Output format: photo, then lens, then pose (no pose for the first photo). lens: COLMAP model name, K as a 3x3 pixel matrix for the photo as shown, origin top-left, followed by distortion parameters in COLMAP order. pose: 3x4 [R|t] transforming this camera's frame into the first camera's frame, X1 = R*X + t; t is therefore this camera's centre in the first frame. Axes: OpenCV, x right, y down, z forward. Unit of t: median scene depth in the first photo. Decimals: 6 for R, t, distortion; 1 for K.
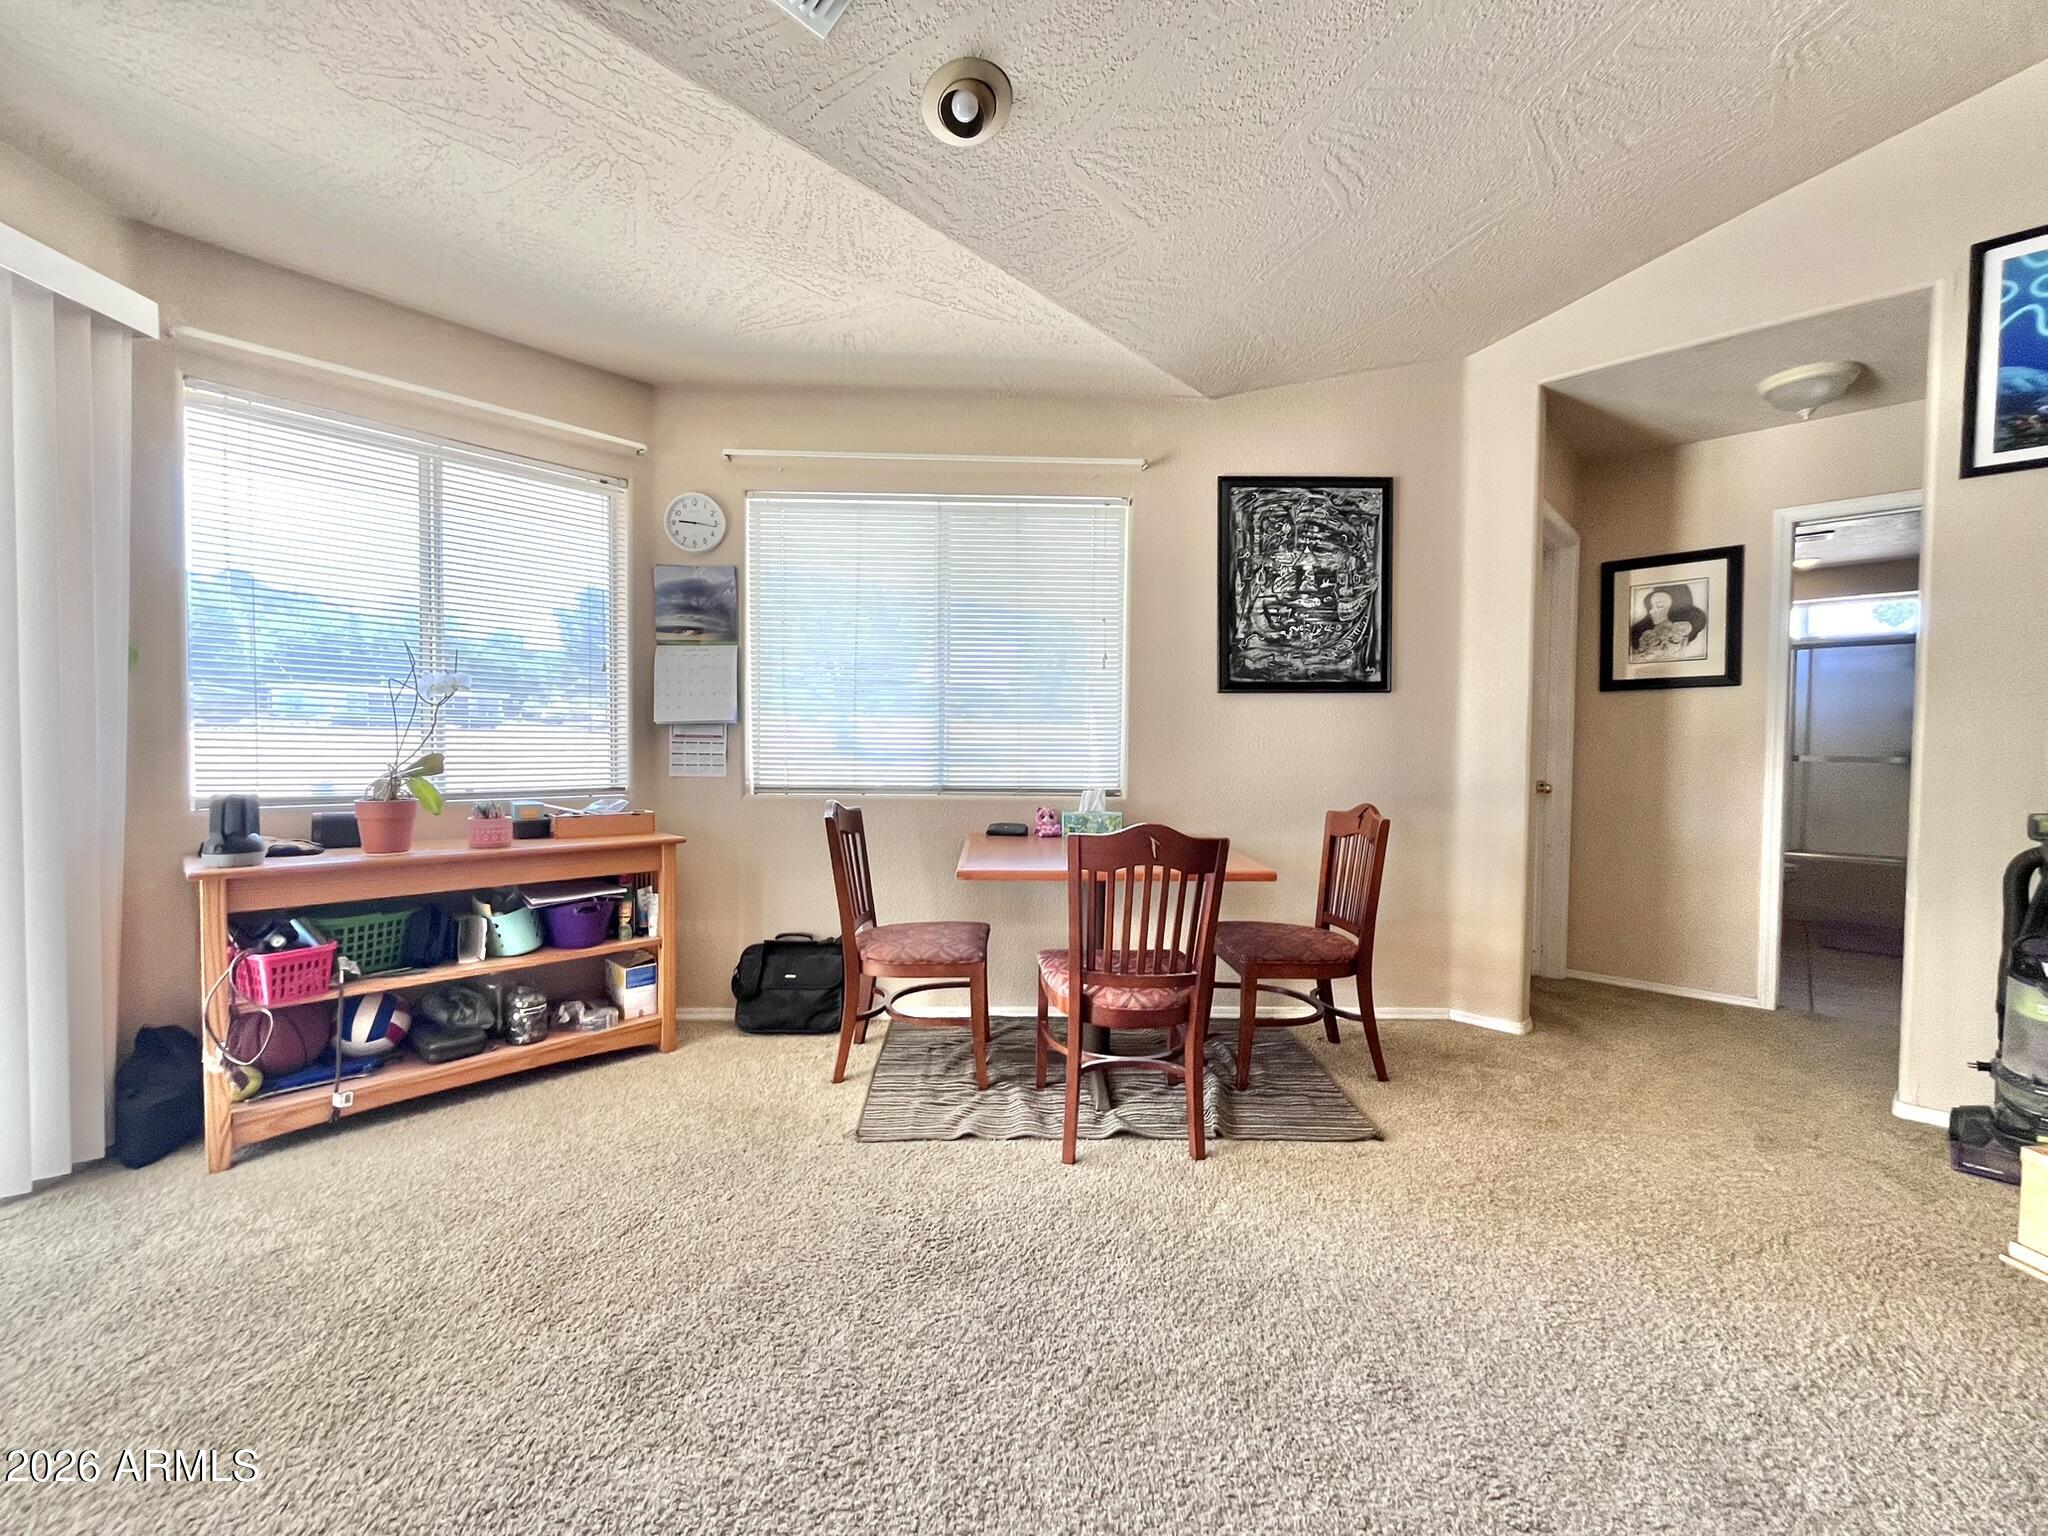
lens RADIAL K [[844.9, 0, 1031.3], [0, 844.9, 774.4], [0, 0, 1]] dist [-0.004844, -0.000246]
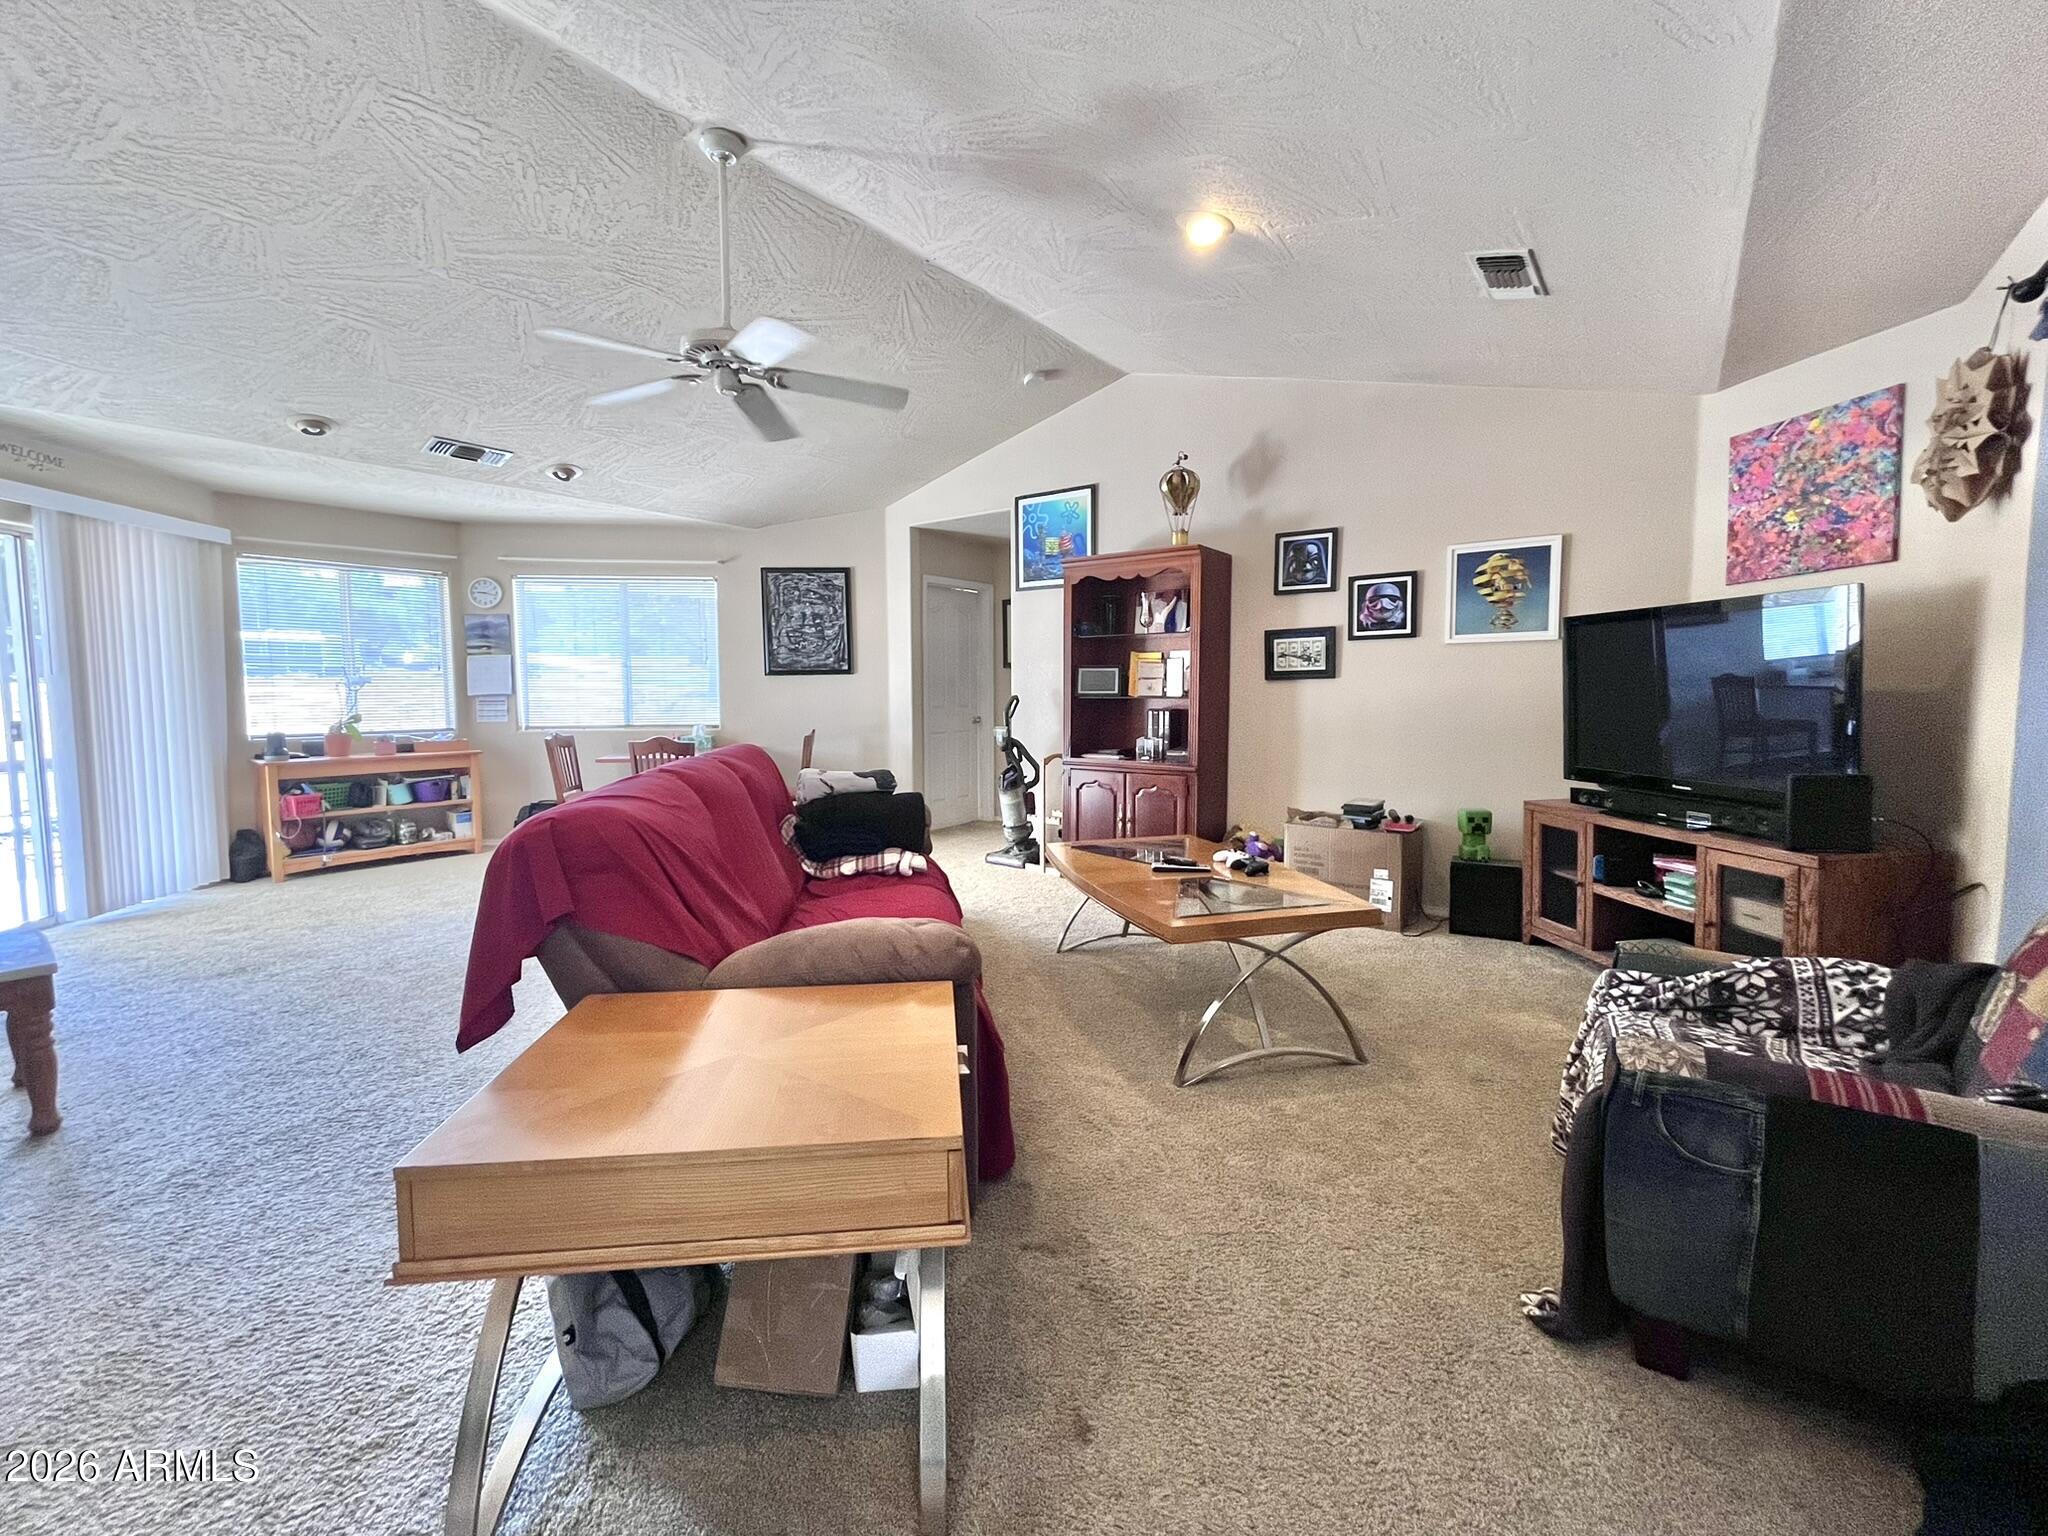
lens RADIAL K [[844.9, 0, 1016.6], [0, 844.9, 751.6], [0, 0, 1]] dist [-0.004844, -0.000246]
pose [[0.994894, -0.020801, 0.098763, 0.777541], [0.016328, 0.998813, 0.045884, 0.001417], [-0.099600, -0.044037, 0.994053, -1.344119]]
